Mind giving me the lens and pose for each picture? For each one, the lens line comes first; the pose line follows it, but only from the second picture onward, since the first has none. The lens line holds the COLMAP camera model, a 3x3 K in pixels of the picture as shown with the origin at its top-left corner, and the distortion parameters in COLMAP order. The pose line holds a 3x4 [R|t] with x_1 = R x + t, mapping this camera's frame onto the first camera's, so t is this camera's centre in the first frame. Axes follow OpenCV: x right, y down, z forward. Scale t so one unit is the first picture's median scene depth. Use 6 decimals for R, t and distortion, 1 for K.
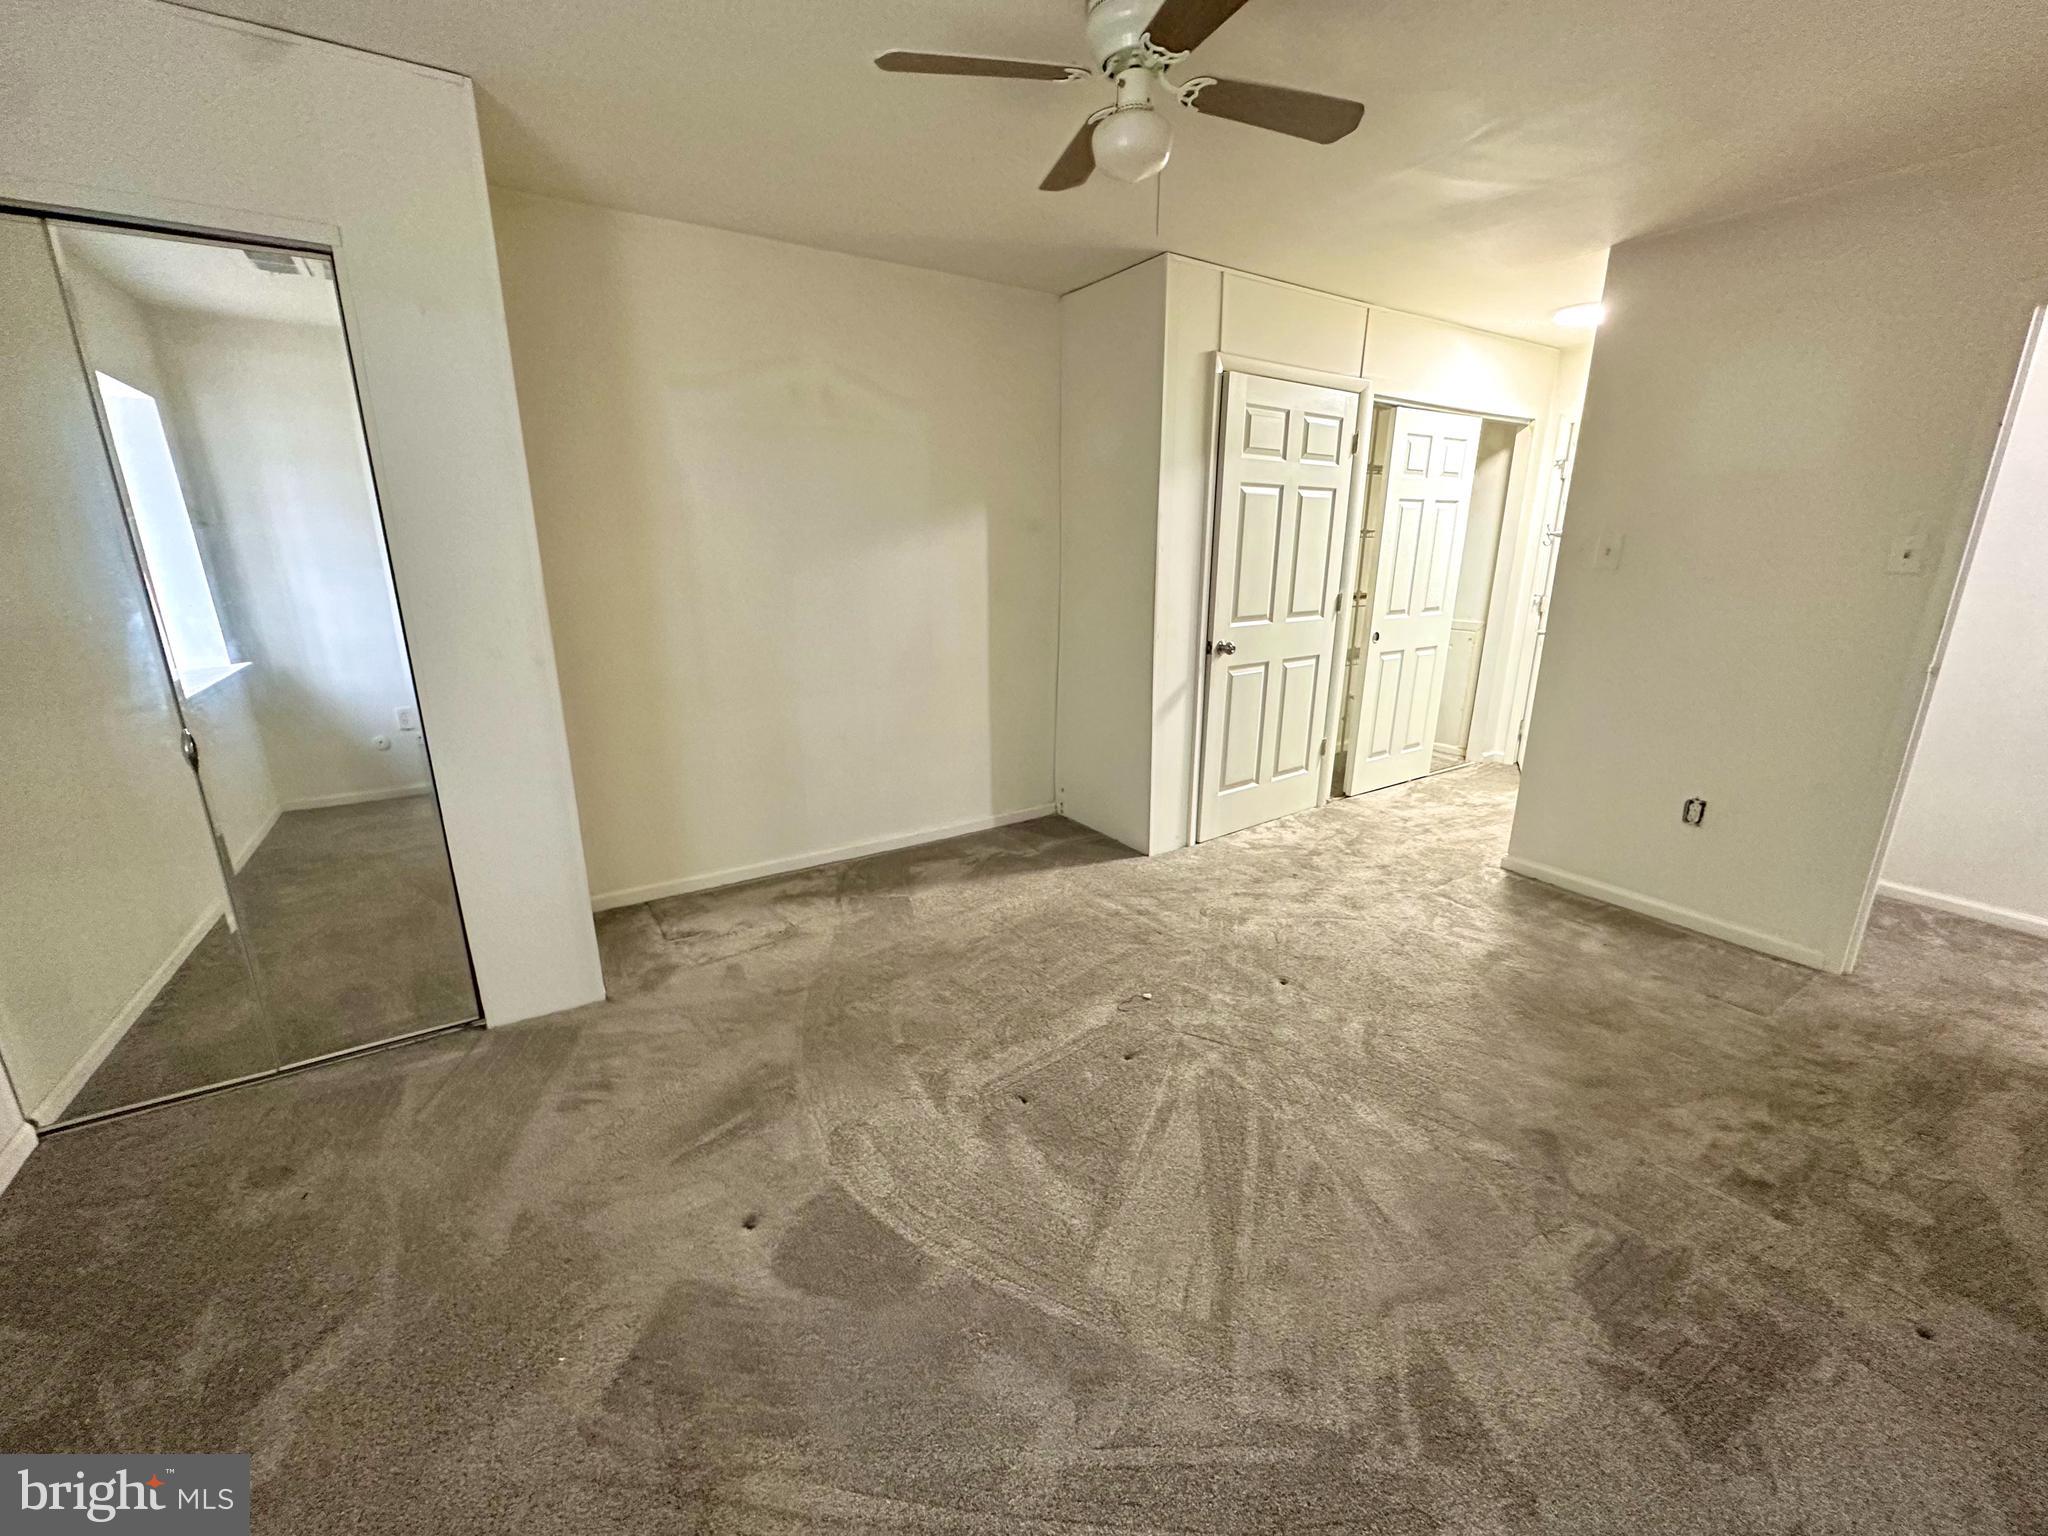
lens RADIAL K [[821.2, 0, 1019.6], [0, 821.2, 771.5], [0, 0, 1]] dist [-0.003183, 0.000231]
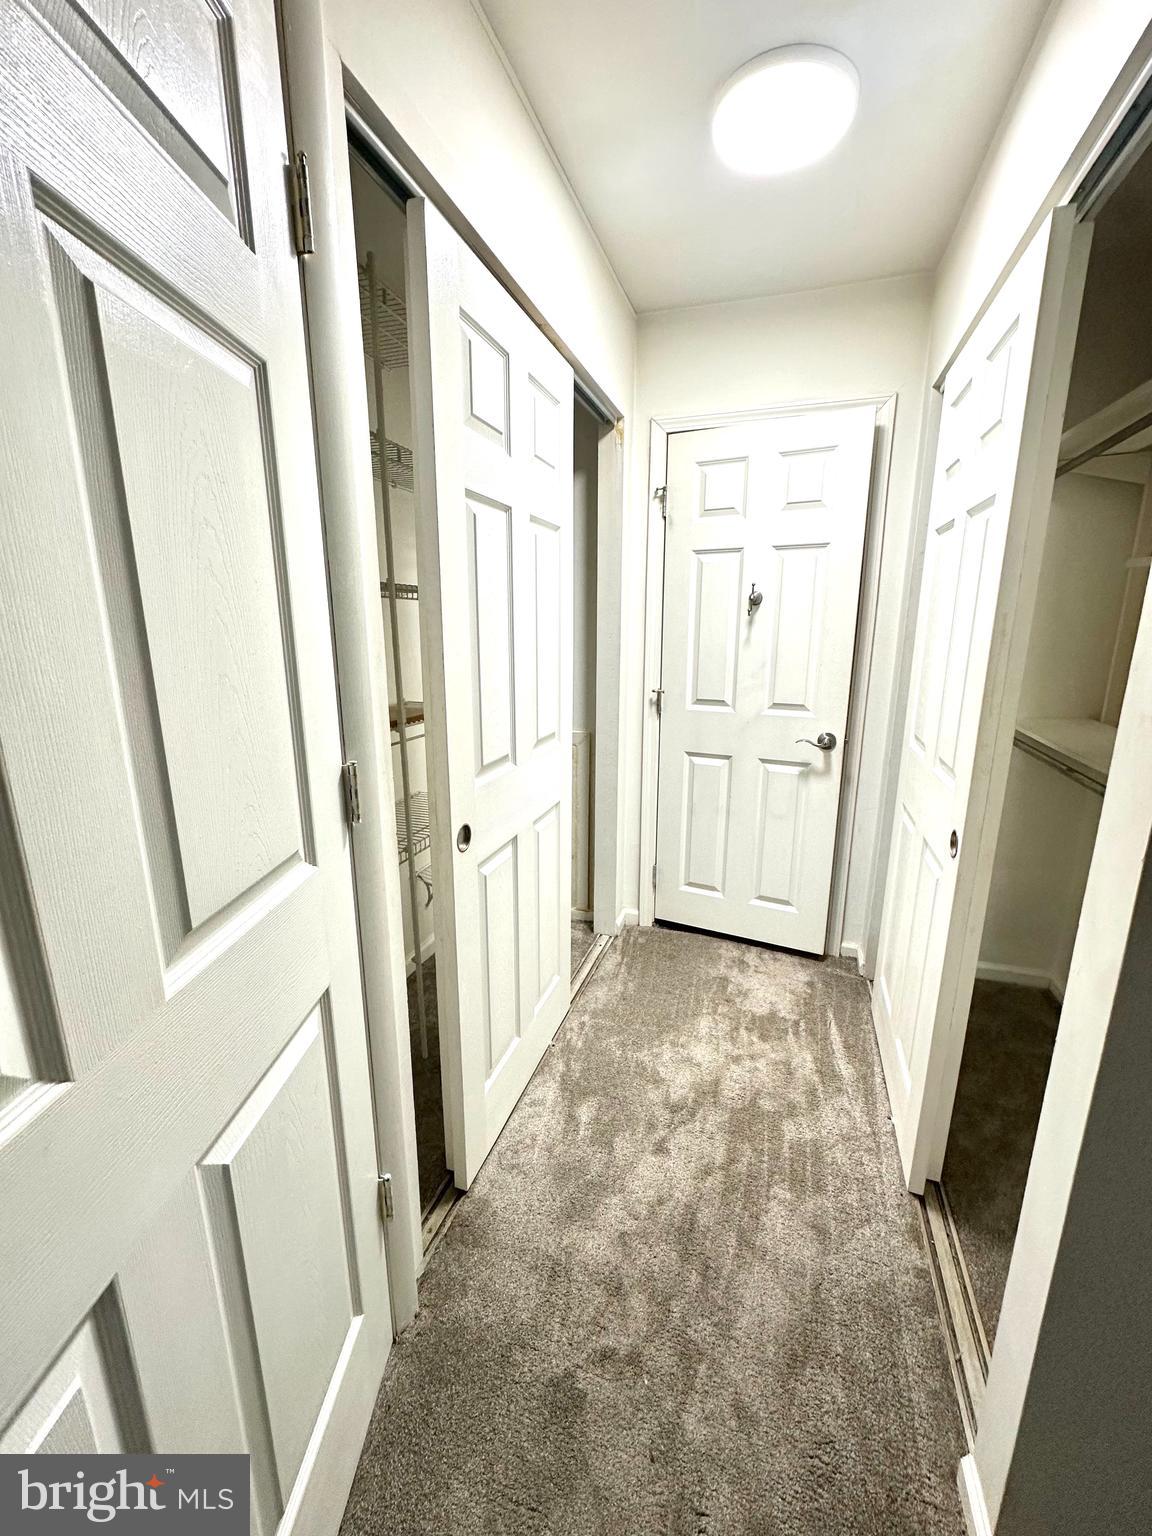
lens RADIAL K [[615.9, 0, 574.1], [0, 615.9, 766.7], [0, 0, 1]] dist [-0.003183, 0.000231]
pose [[0.785967, -0.144690, 0.601099, 0.297213], [0.168218, 0.985598, 0.017290, -0.191132], [-0.594944, 0.087526, 0.798988, 0.716921]]
